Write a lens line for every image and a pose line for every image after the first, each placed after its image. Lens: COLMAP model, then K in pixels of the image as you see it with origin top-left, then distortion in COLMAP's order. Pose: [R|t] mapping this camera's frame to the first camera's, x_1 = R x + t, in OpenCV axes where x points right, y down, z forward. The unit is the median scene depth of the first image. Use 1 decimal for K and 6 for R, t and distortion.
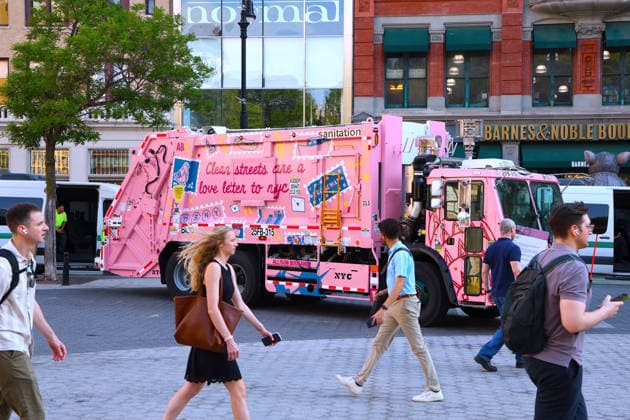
lens RADIAL K [[956.5, 0, 315.0], [0, 956.5, 210.0], [0, 0, 1]] dist [0.188291, 0.008110]
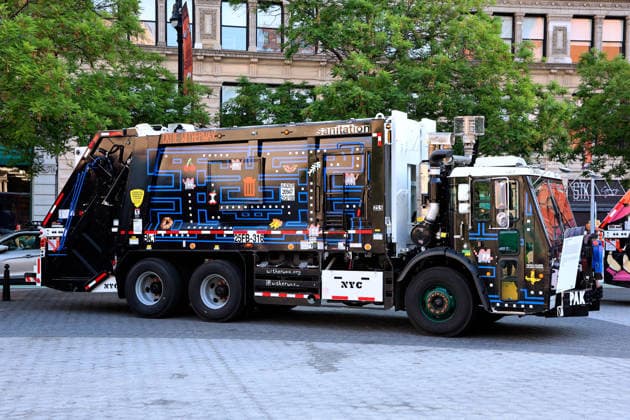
lens RADIAL K [[956.5, 0, 315.0], [0, 956.5, 210.0], [0, 0, 1]] dist [0.188291, 0.008110]
pose [[0.978654, -0.016806, 0.204828, -0.191400], [0.016924, 0.999856, 0.001178, -0.004610], [-0.204819, 0.002314, 0.978797, 0.103630]]
